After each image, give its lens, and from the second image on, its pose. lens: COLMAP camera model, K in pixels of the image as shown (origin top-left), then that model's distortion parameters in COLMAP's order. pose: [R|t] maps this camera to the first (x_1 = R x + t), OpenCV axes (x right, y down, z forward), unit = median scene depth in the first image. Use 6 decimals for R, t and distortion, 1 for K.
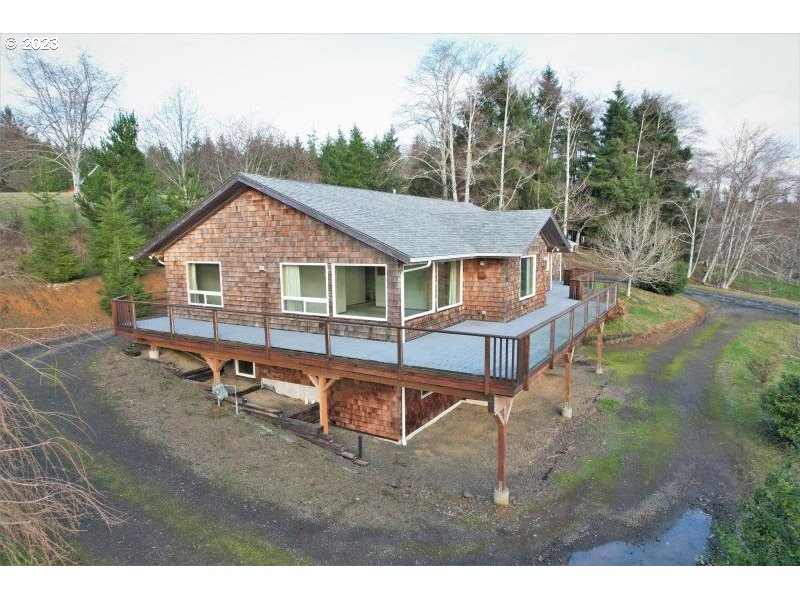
lens RADIAL K [[512.8, 0, 399.4], [0, 512.8, 309.8], [0, 0, 1]] dist [-0.081215, 0.076086]
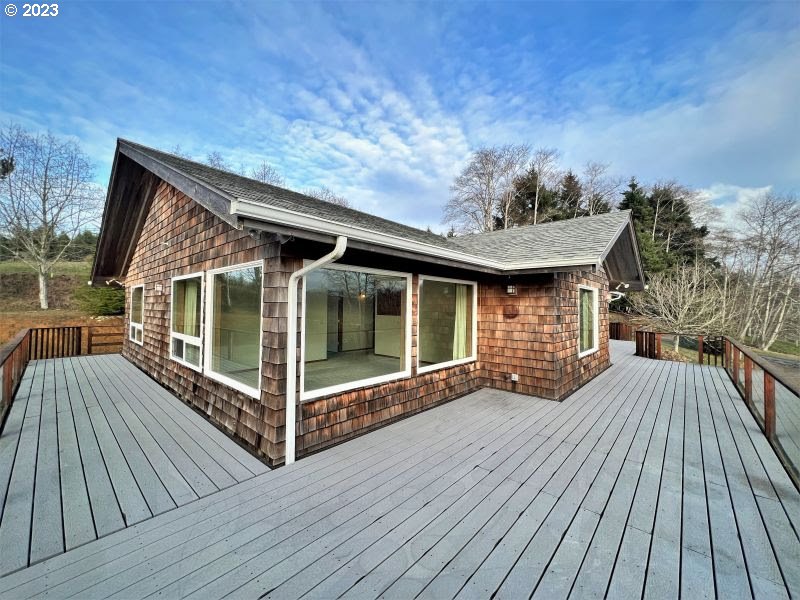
lens RADIAL K [[320.3, 0, 397.6], [0, 320.3, 298.9], [0, 0, 1]] dist [-0.002901, 0.000211]
pose [[0.979867, 0.018861, -0.198758, 0.105973], [-0.050607, 0.986479, -0.155880, -0.017869], [0.193130, 0.162801, 0.967573, 0.614681]]
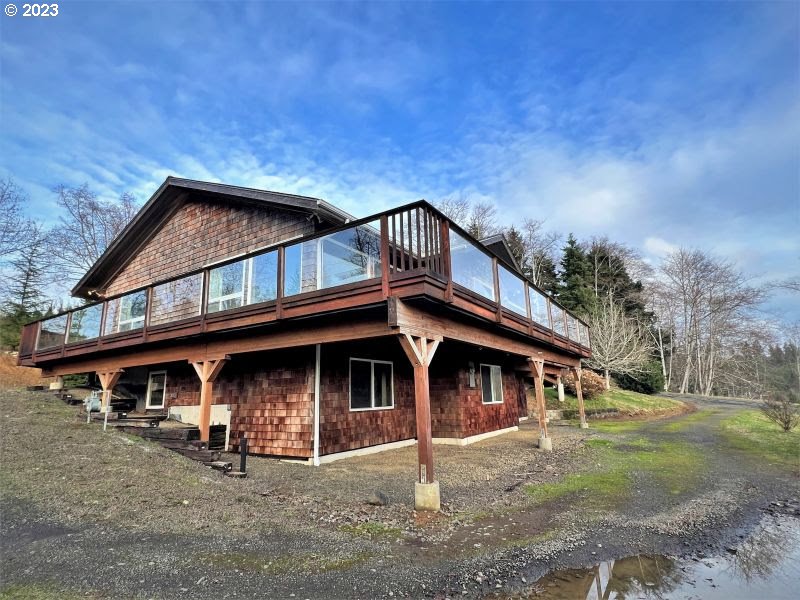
lens RADIAL K [[418.1, 0, 398.6], [0, 418.1, 298.9], [0, 0, 1]] dist [-0.003764, -0.000095]
pose [[0.999440, -0.023630, -0.023679, 0.120523], [0.013494, 0.932477, -0.360977, 0.215071], [0.030610, 0.360456, 0.932274, 0.303009]]
